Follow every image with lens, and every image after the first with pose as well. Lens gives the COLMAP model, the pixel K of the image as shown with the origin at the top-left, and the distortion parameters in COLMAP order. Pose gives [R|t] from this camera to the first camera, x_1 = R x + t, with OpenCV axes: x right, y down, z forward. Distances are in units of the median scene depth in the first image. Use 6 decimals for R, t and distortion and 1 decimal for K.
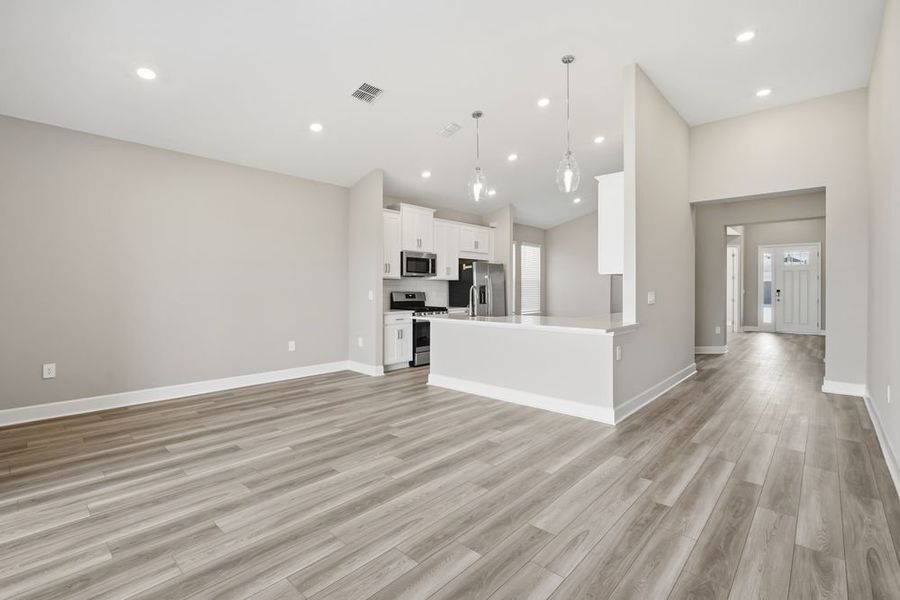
lens RADIAL K [[403.0, 0, 457.2], [0, 403.0, 297.1], [0, 0, 1]] dist [-0.009680, 0.002565]
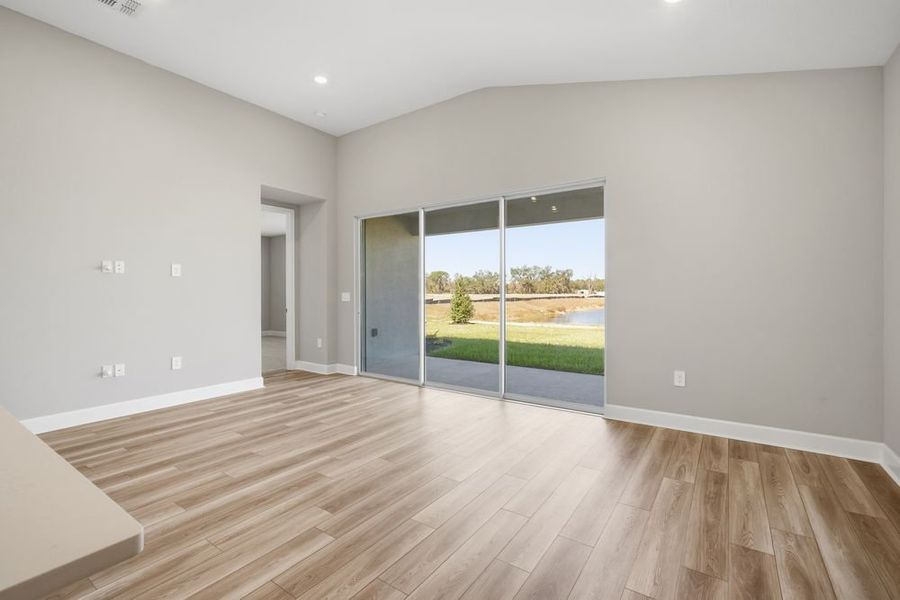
lens RADIAL K [[403.0, 0, 449.3], [0, 403.0, 297.1], [0, 0, 1]] dist [-0.009680, 0.002565]
pose [[-0.992442, -0.002694, -0.122681, -0.190607], [-0.004433, 0.999894, 0.013903, -0.008722], [0.122631, 0.014342, -0.992349, 1.161857]]
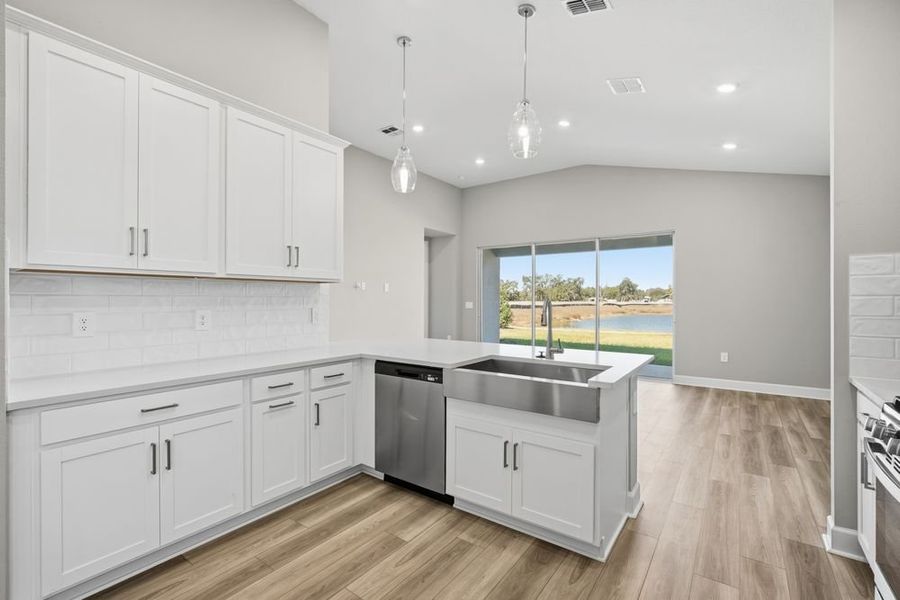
lens RADIAL K [[403.0, 0, 447.4], [0, 403.0, 301.4], [0, 0, 1]] dist [-0.009680, 0.002565]
pose [[-0.994838, -0.007613, -0.101192, 0.227988], [-0.008422, 0.999936, 0.007568, -0.018039], [0.101128, 0.008382, -0.994838, 1.574135]]
